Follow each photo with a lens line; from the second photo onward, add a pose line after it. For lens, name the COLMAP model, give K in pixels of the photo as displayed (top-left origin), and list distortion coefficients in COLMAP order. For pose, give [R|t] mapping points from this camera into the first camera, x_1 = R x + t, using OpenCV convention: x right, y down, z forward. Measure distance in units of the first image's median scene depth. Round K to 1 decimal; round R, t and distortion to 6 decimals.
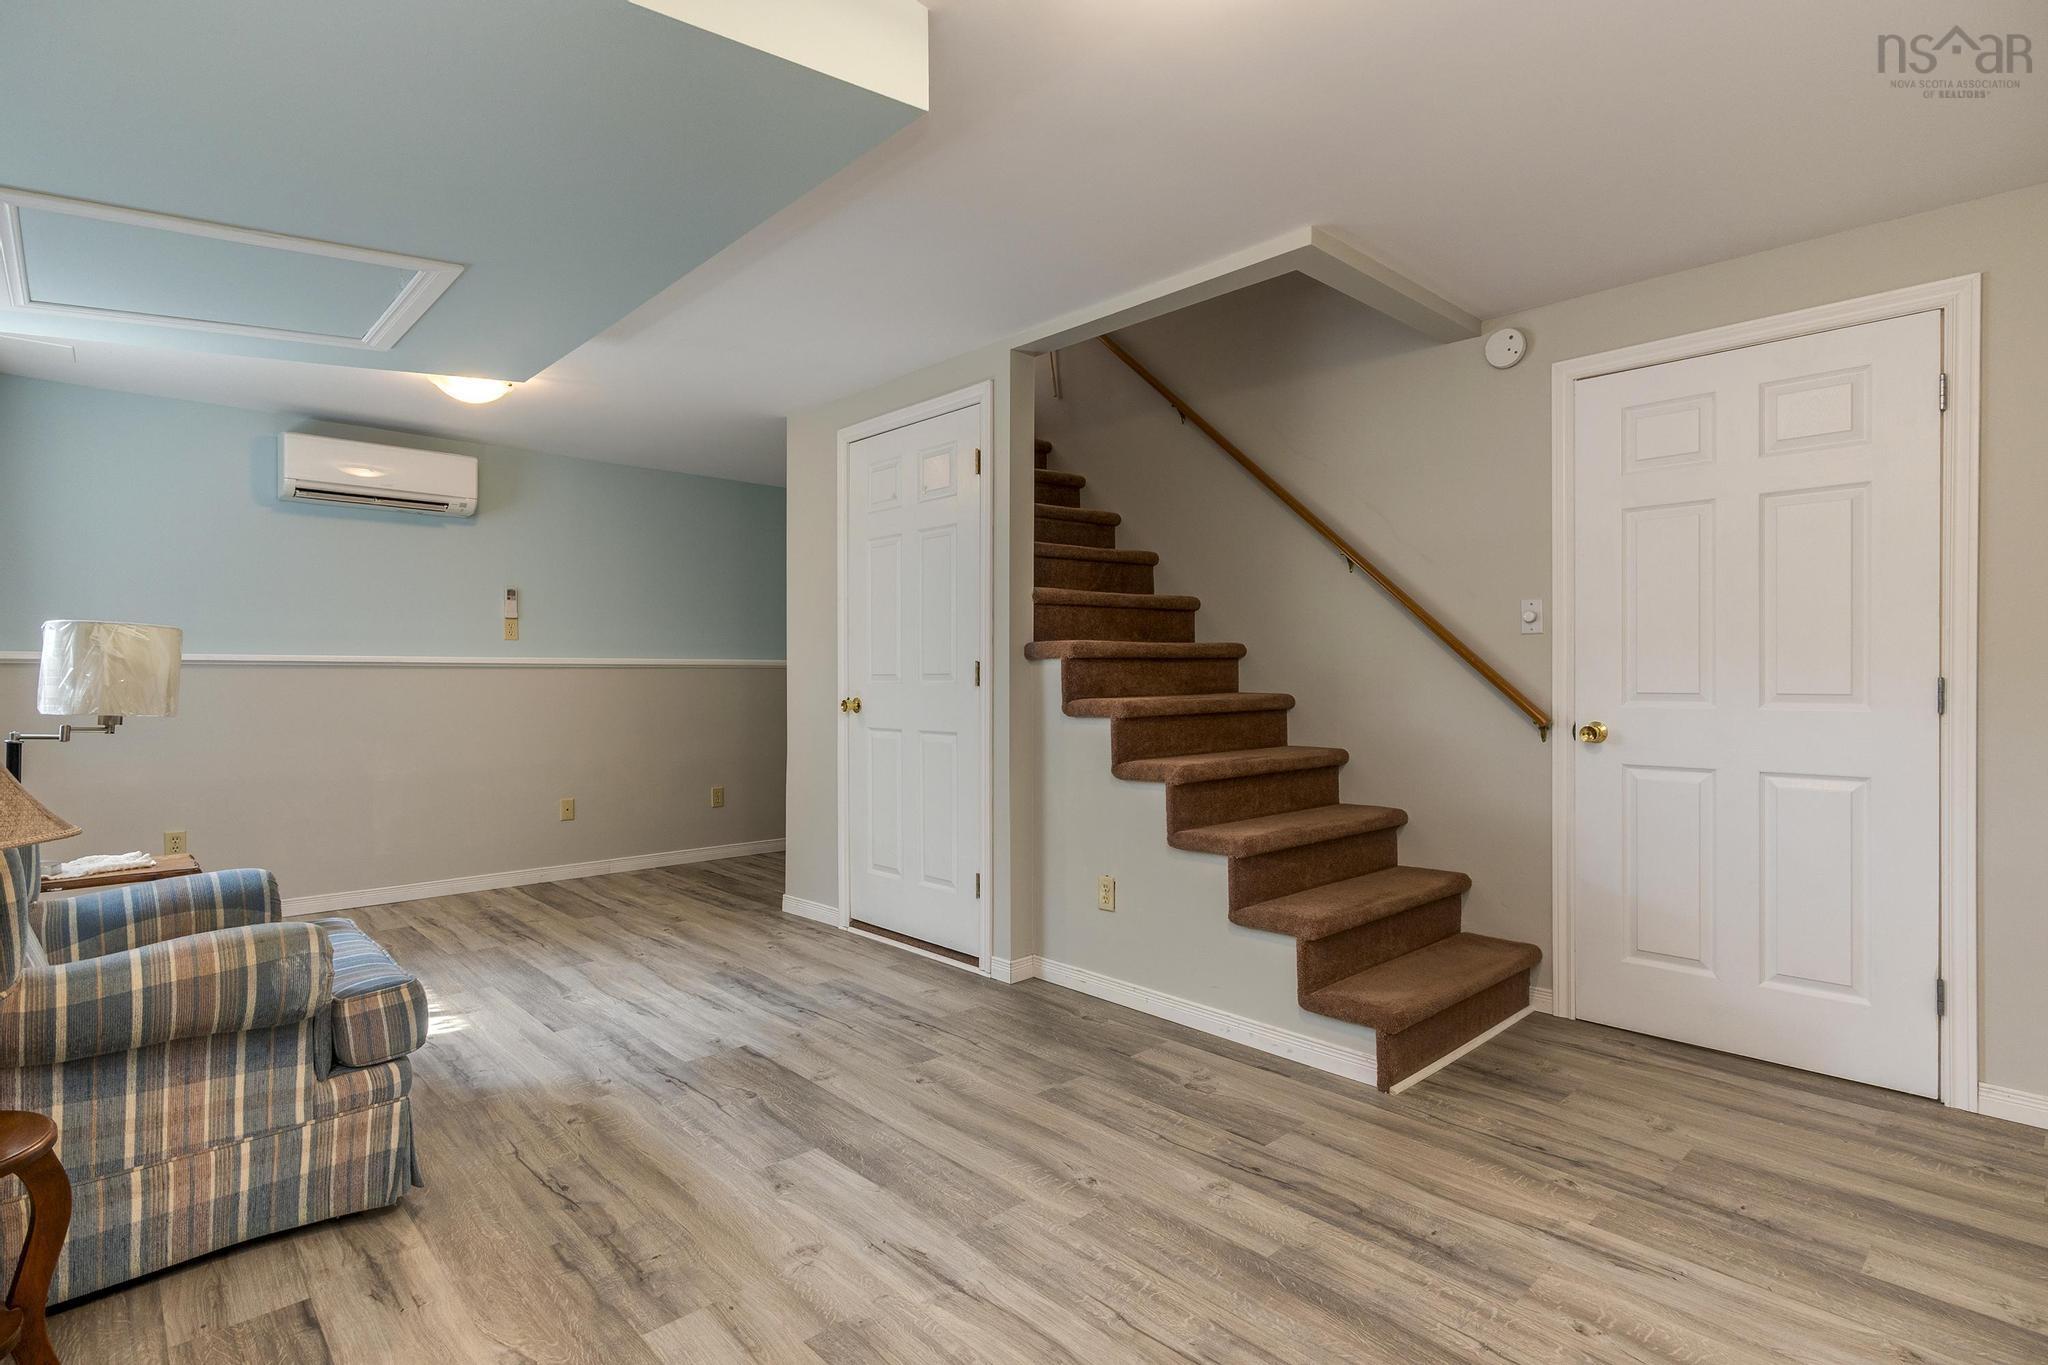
lens RADIAL K [[1014.6, 0, 1033.7], [0, 1014.6, 687.1], [0, 0, 1]] dist [-0.000159, 0.000647]
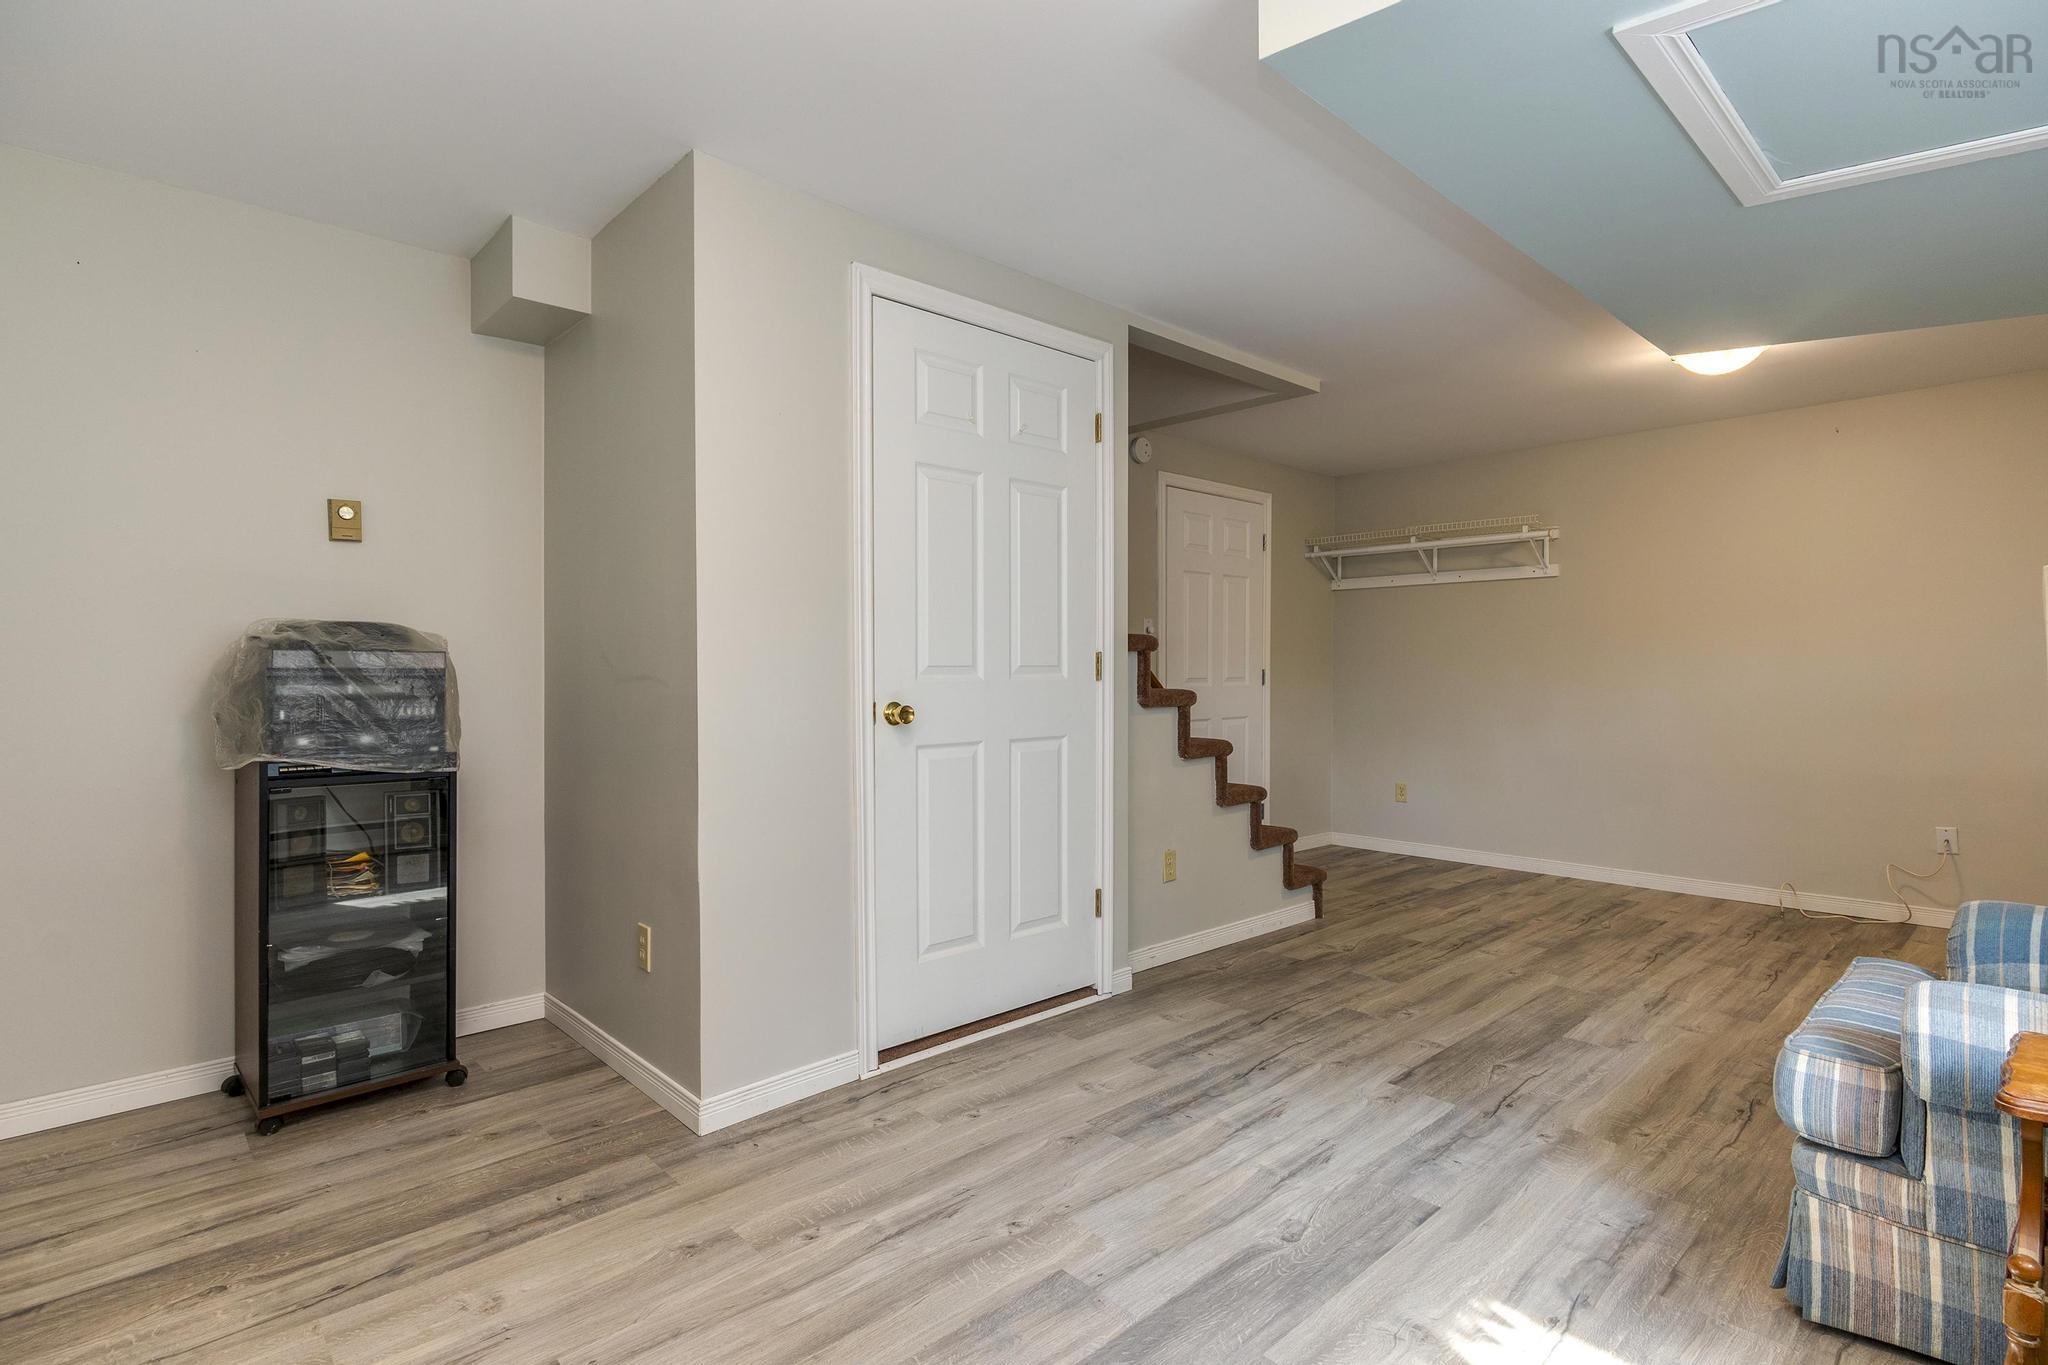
lens RADIAL K [[1008.5, 0, 1034.6], [0, 1008.5, 678.4], [0, 0, 1]] dist [0.002935, 0.000792]
pose [[-0.006703, -0.007256, 0.999951, -1.183311], [0.006418, 0.999953, 0.007299, -0.010843], [-0.999957, 0.006467, -0.006656, 1.332332]]
